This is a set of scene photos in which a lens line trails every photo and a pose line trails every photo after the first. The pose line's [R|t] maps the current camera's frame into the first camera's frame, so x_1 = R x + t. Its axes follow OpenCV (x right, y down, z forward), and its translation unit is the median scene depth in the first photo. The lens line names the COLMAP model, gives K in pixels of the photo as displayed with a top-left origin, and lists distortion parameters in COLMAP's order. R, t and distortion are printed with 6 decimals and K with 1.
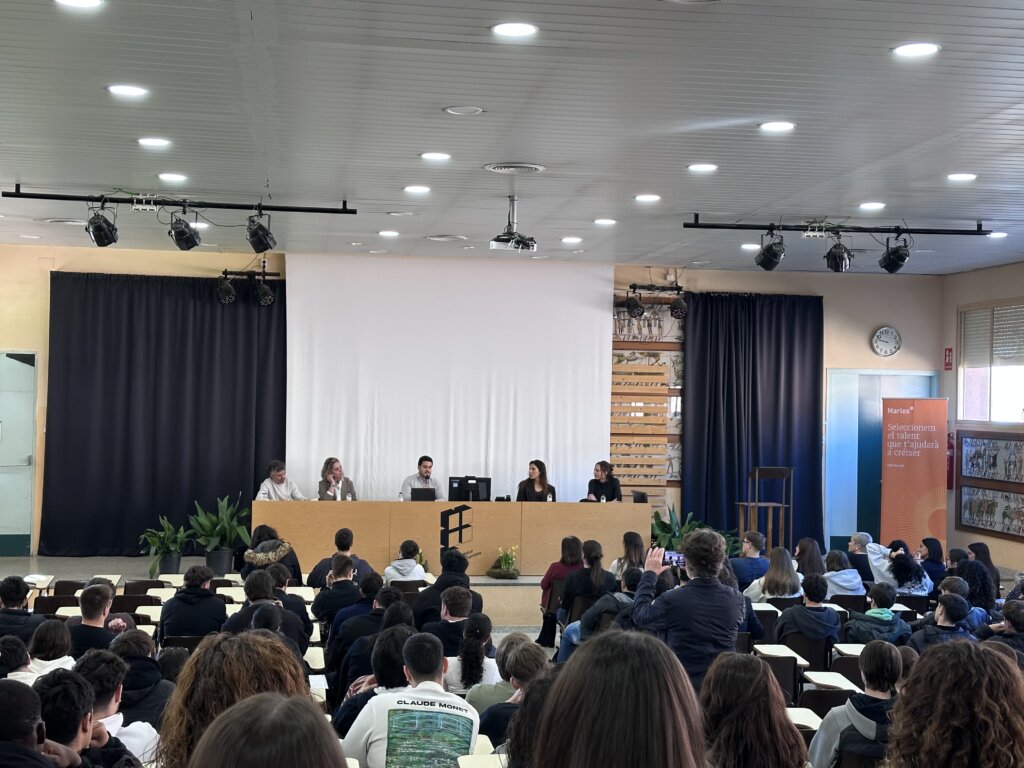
lens RADIAL K [[1441.0, 0, 511.8], [0, 1441.0, 394.4], [0, 0, 1]] dist [0.122194, 0.000000]
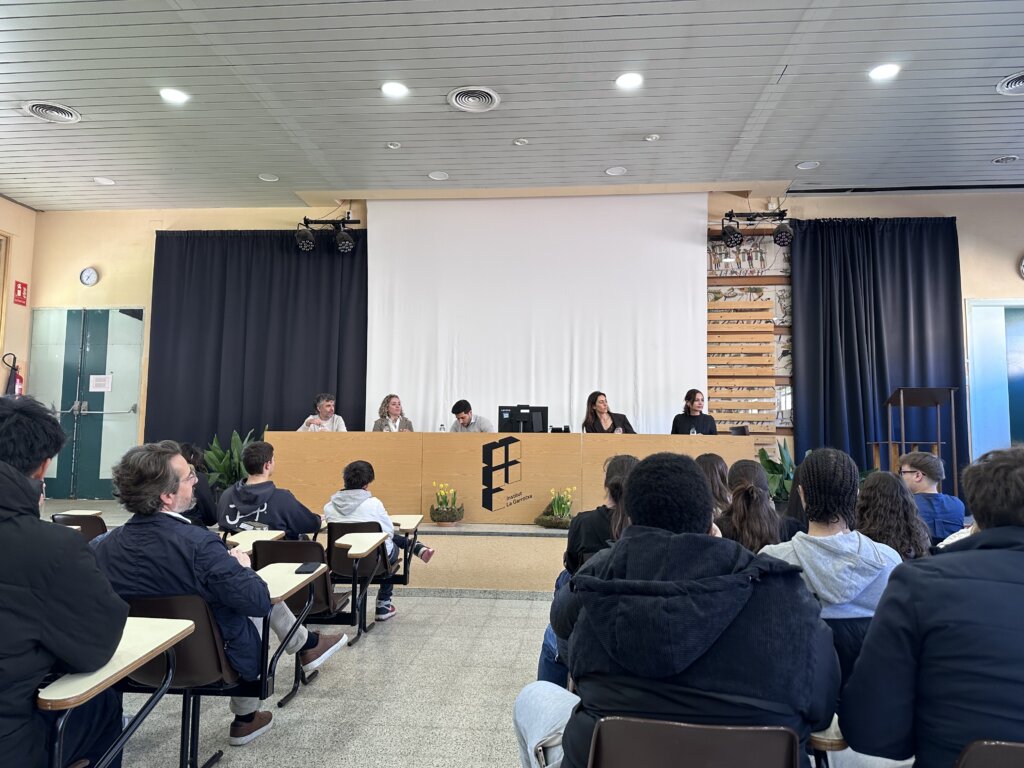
lens RADIAL K [[721.9, 0, 506.5], [0, 721.9, 384.9], [0, 0, 1]] dist [0.121347, -0.152463]
pose [[0.969014, -0.027971, -0.245417, 0.066297], [0.006599, 0.996145, -0.087478, 0.083112], [0.246918, 0.083148, 0.965463, 0.598648]]
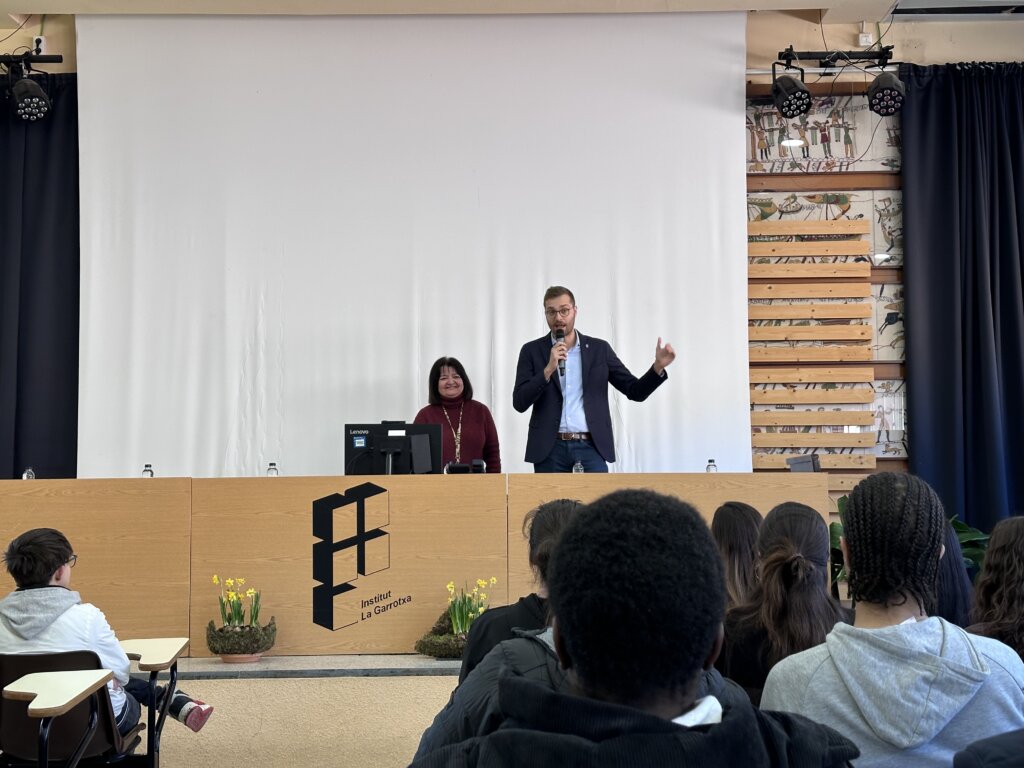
lens RADIAL K [[1441.0, 0, 510.8], [0, 1441.0, 389.1], [0, 0, 1]] dist [0.122194, 0.000000]
pose [[0.986524, -0.039285, -0.158828, 0.075683], [0.025628, 0.995867, -0.087137, 0.086896], [0.161595, 0.081892, 0.983454, 0.589610]]
